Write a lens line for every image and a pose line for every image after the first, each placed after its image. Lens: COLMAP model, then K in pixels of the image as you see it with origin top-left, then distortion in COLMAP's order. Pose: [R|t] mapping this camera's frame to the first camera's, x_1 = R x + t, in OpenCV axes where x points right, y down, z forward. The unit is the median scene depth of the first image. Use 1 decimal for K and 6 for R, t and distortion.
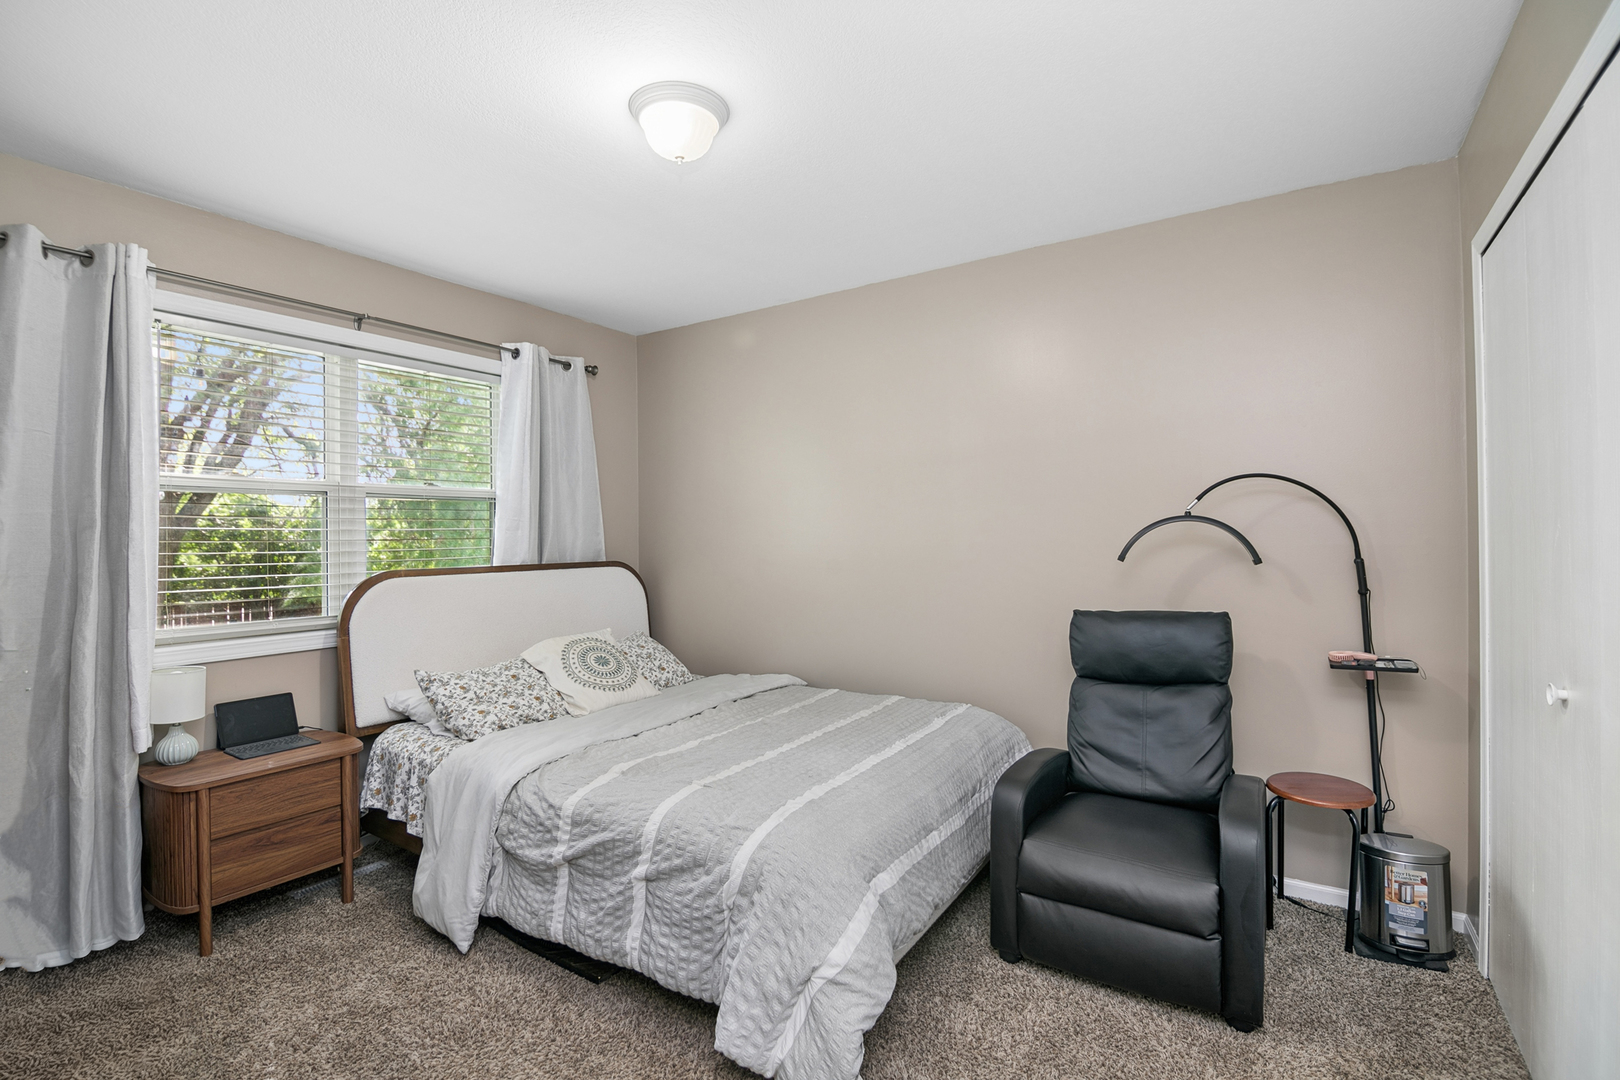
lens RADIAL K [[730.9, 0, 811.6], [0, 730.9, 536.3], [0, 0, 1]] dist [-0.015678, -0.002305]
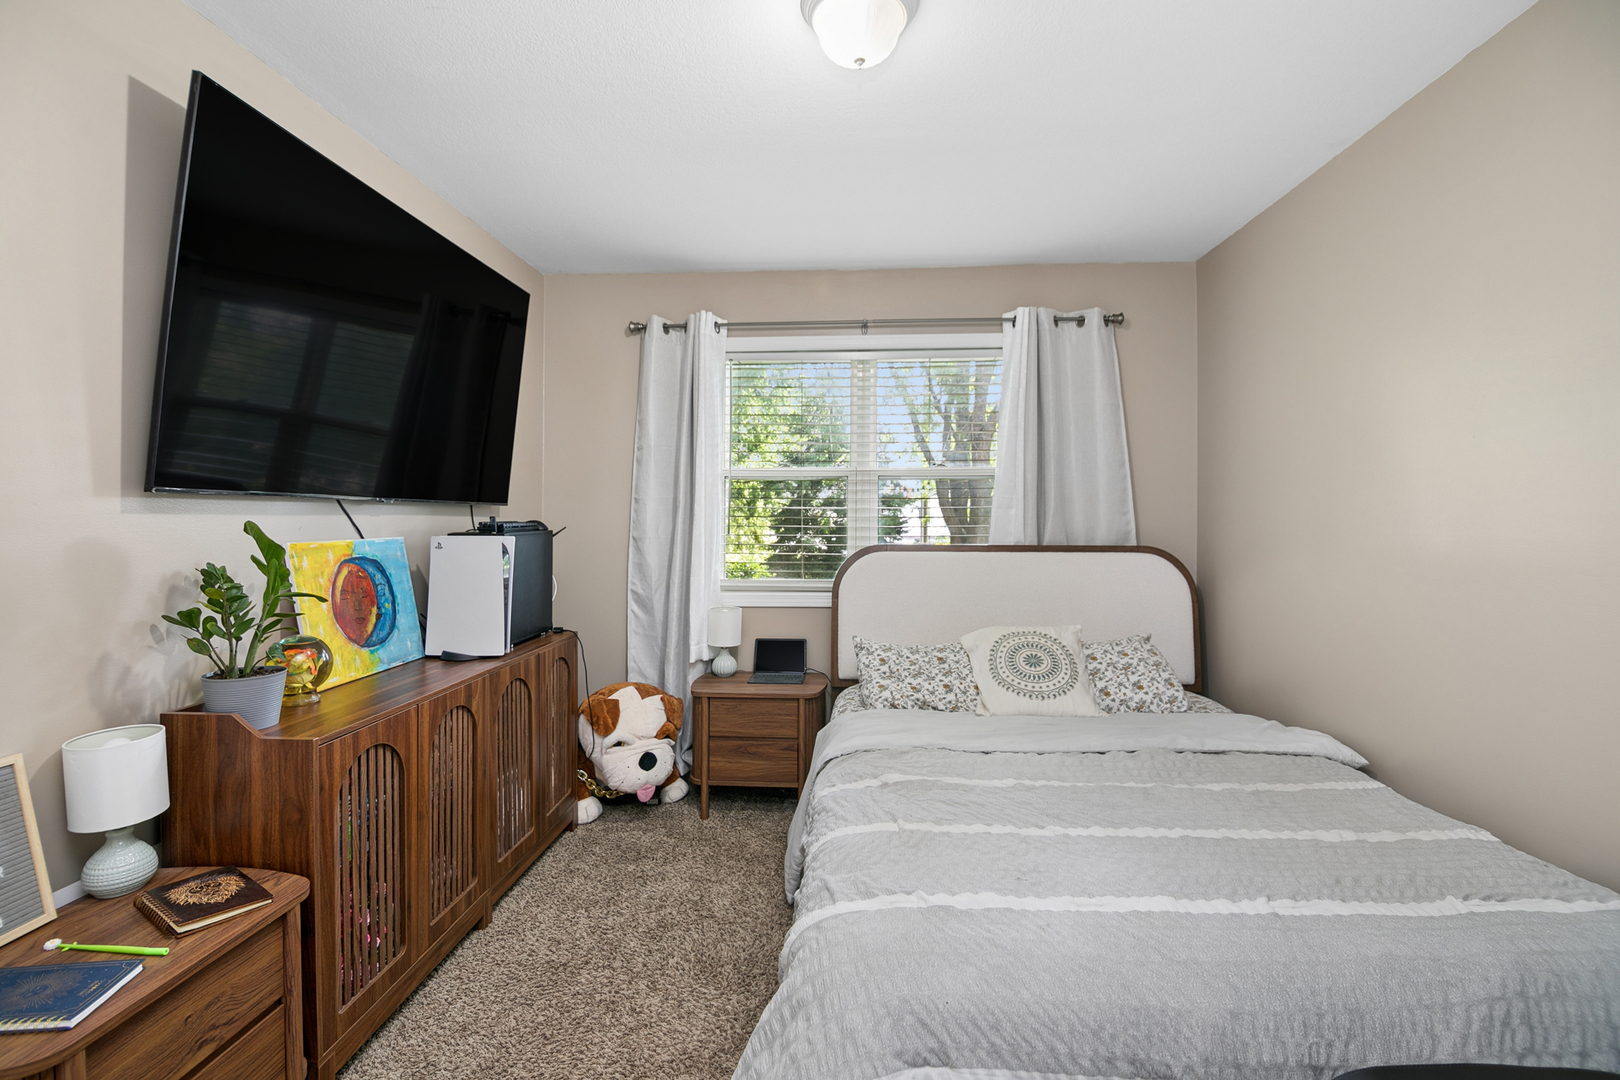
lens RADIAL K [[730.9, 0, 812.3], [0, 730.9, 508.0], [0, 0, 1]] dist [-0.015678, -0.002305]
pose [[0.487544, -0.001256, -0.873098, 0.366847], [-0.006823, 0.999963, -0.005249, -0.002249], [0.873072, 0.008517, 0.487517, 0.388282]]
